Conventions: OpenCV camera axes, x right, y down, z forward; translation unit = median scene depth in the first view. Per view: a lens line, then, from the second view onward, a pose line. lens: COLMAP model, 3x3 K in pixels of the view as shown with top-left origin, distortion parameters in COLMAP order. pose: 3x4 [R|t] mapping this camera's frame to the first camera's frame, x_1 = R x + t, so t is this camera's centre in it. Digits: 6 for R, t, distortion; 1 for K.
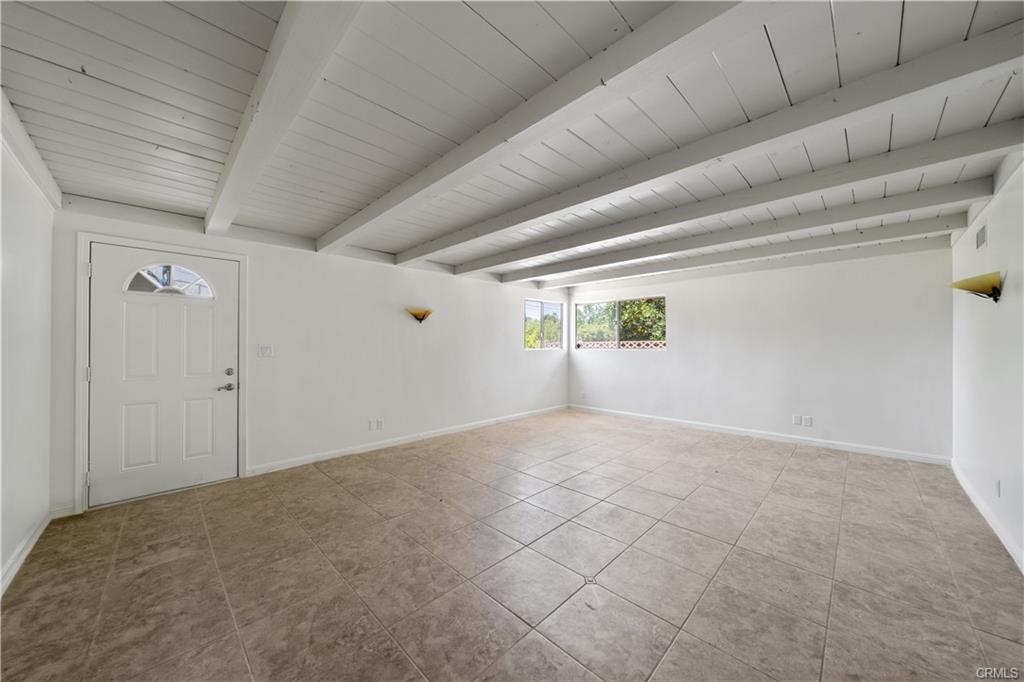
lens RADIAL K [[352.2, 0, 510.7], [0, 352.2, 343.6], [0, 0, 1]] dist [-0.005687, -0.000219]
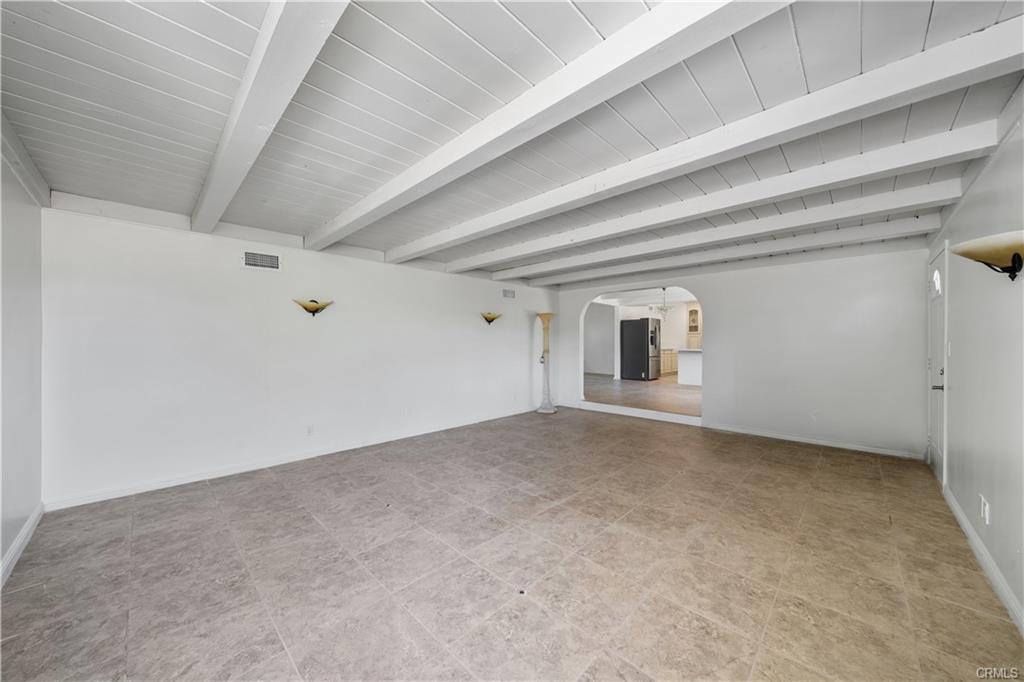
lens RADIAL K [[352.2, 0, 513.2], [0, 352.2, 342.4], [0, 0, 1]] dist [-0.005687, -0.000219]
pose [[-0.999771, 0.002181, -0.021281, 0.332988], [0.002279, 0.999987, -0.004583, 0.008245], [0.021270, -0.004631, -0.999763, 1.834594]]
